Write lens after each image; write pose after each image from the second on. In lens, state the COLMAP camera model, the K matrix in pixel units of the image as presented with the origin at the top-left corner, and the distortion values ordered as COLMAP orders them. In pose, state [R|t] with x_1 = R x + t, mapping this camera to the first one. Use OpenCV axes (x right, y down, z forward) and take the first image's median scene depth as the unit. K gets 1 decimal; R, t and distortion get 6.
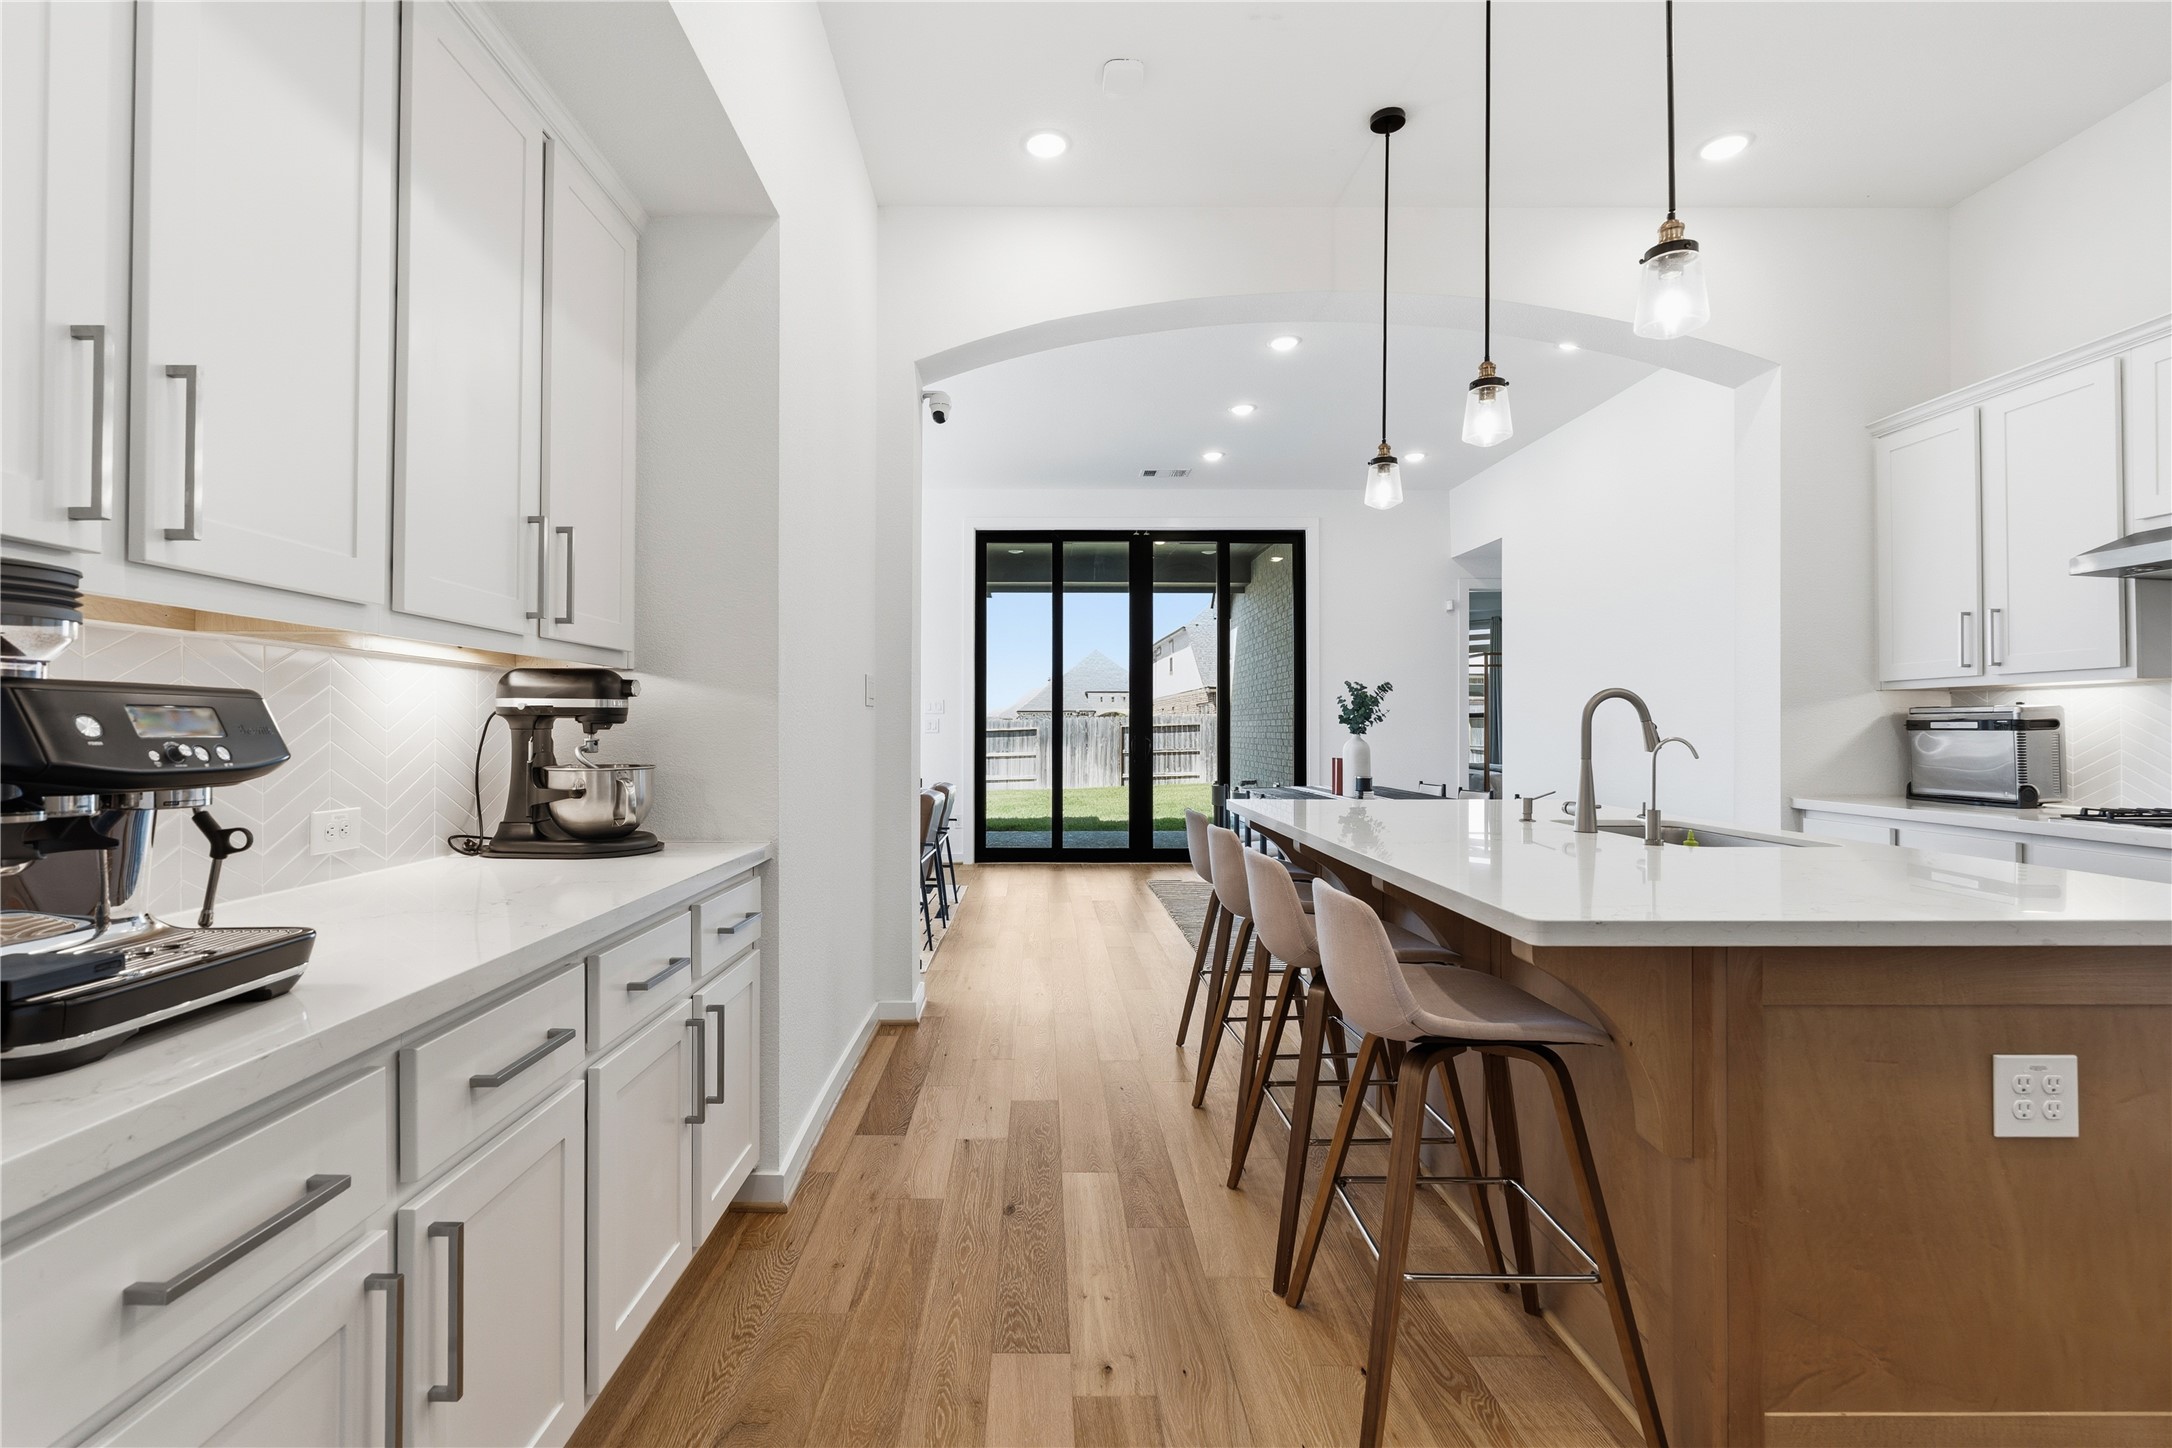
lens RADIAL K [[970.5, 0, 1079.8], [0, 970.5, 722.2], [0, 0, 1]] dist [-0.012479, 0.000190]
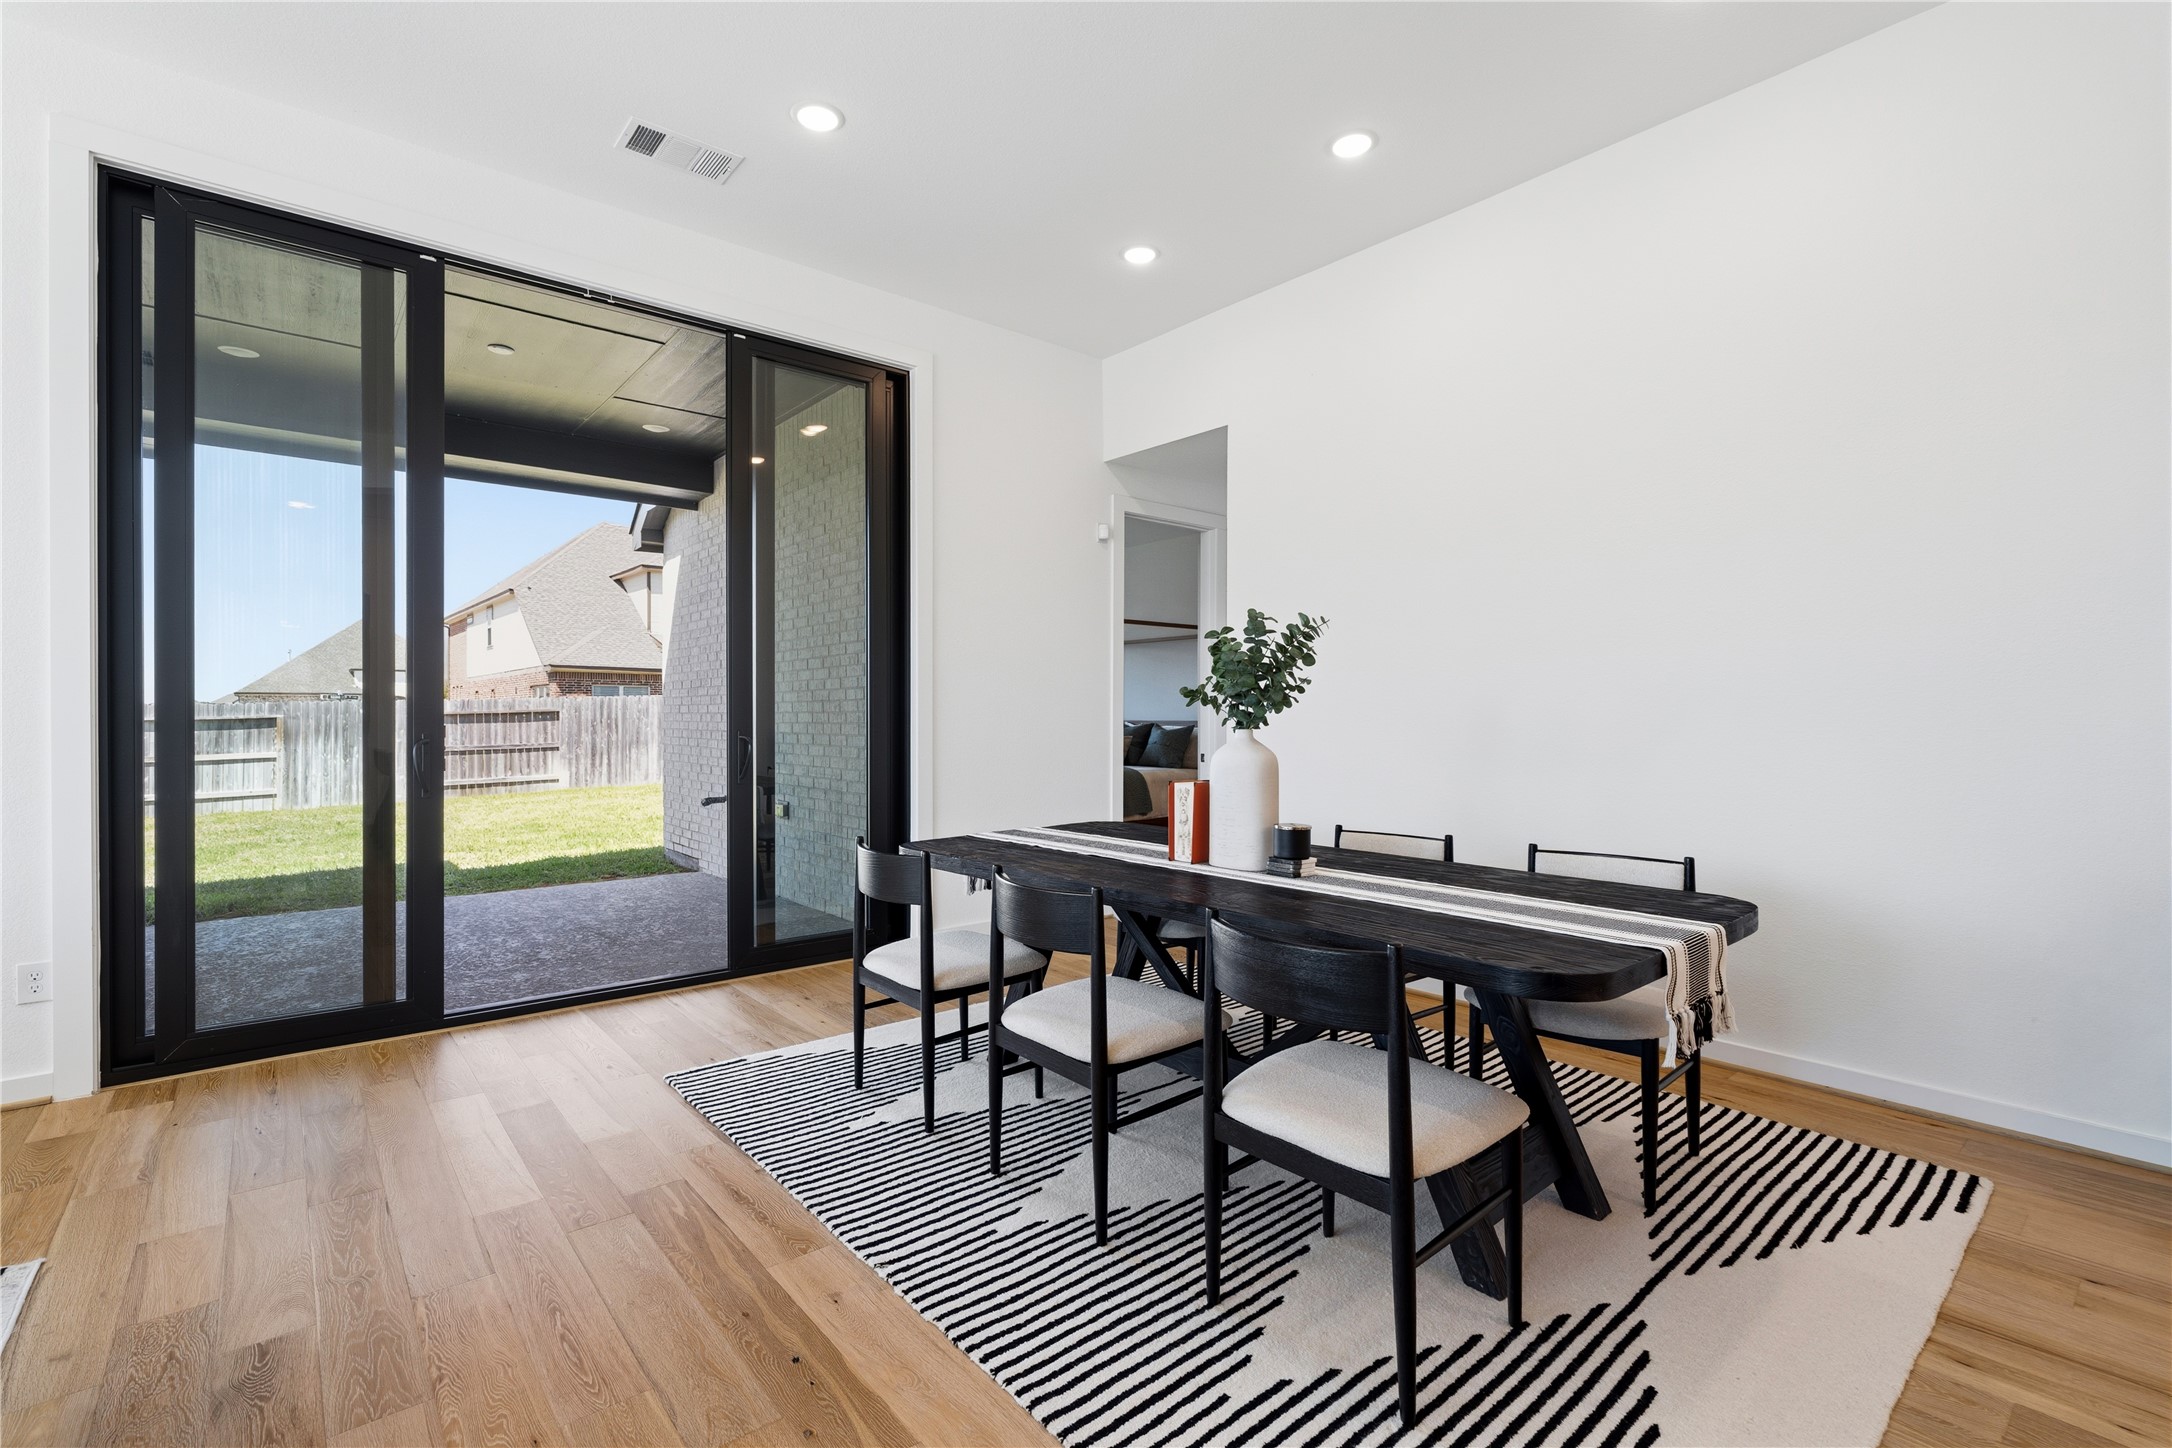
lens RADIAL K [[970.5, 0, 1100.8], [0, 970.5, 723.4], [0, 0, 1]] dist [-0.012479, 0.000190]
pose [[0.784132, -0.006892, 0.620556, -0.023296], [-0.002201, 0.999901, 0.013886, 0.001602], [-0.620591, -0.012255, 0.784039, 0.308748]]
